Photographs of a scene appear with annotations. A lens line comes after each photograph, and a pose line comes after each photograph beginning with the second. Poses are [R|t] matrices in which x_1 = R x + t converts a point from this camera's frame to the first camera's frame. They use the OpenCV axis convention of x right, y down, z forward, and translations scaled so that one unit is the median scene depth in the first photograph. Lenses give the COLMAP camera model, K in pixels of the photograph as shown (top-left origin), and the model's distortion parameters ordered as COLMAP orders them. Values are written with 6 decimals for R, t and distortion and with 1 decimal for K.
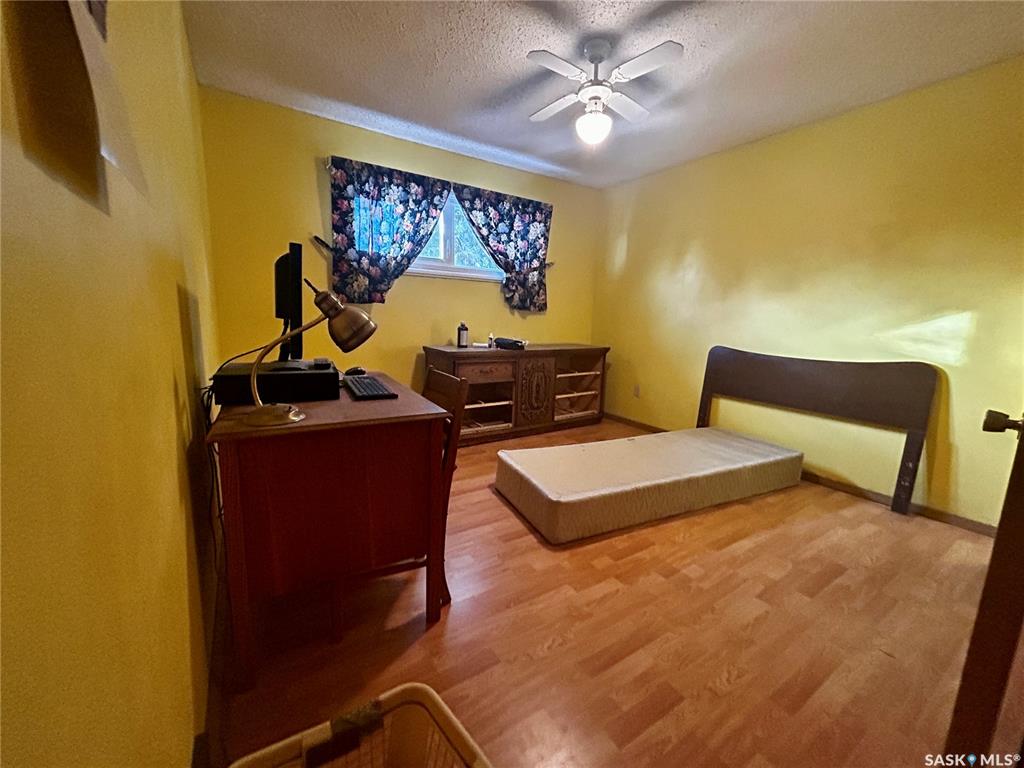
lens RADIAL K [[410.8, 0, 508.8], [0, 410.8, 383.0], [0, 0, 1]] dist [-0.002883, 0.000578]
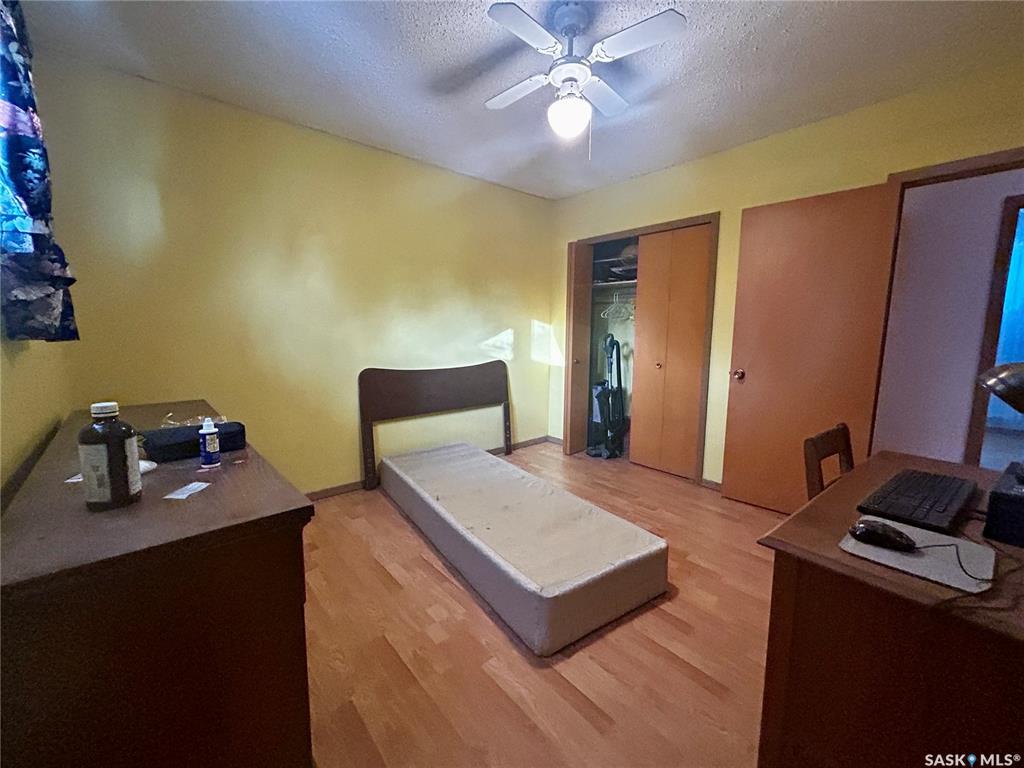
lens RADIAL K [[410.8, 0, 509.1], [0, 410.8, 384.4], [0, 0, 1]] dist [-0.002883, 0.000578]
pose [[-0.150016, -0.170342, 0.973899, -0.573721], [0.146722, 0.970303, 0.192313, -0.259911], [-0.977736, 0.171742, -0.120568, 1.160273]]
